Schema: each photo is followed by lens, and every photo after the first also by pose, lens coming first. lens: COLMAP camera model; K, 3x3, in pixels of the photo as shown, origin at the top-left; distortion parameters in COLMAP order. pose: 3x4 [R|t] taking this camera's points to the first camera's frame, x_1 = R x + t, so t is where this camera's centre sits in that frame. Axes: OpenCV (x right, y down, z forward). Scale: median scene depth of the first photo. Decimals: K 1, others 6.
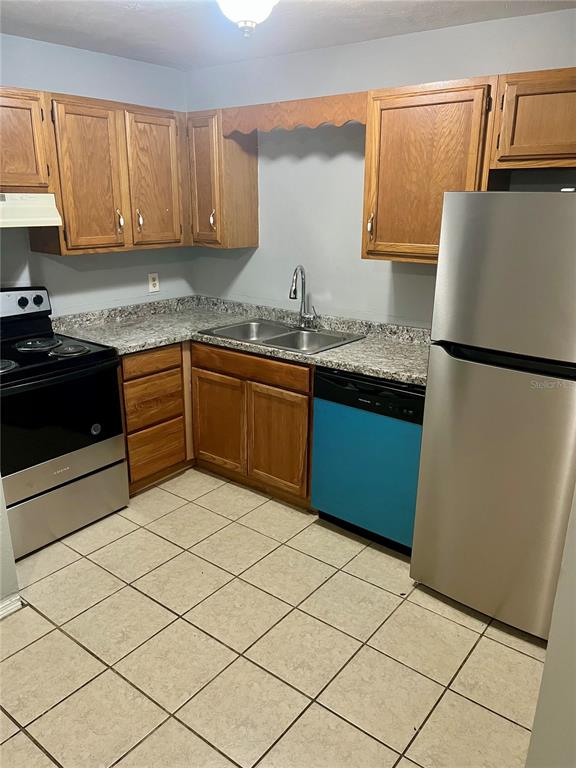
lens RADIAL K [[582.2, 0, 292.3], [0, 582.2, 380.2], [0, 0, 1]] dist [0.065300, -0.089043]
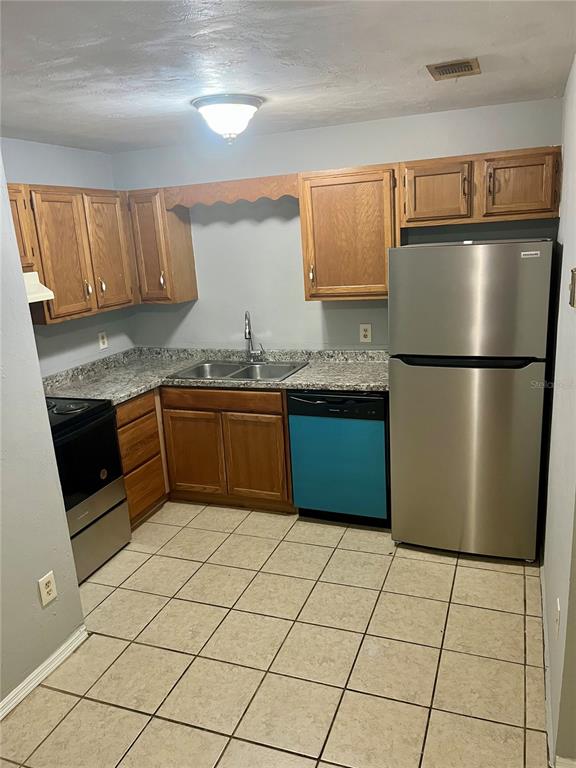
lens RADIAL K [[582.2, 0, 292.3], [0, 582.2, 380.2], [0, 0, 1]] dist [0.065300, -0.089043]
pose [[0.952940, -0.136944, 0.270466, -0.258522], [0.153552, 0.987284, -0.041124, 0.007459], [-0.261395, 0.080720, 0.961851, -0.175320]]
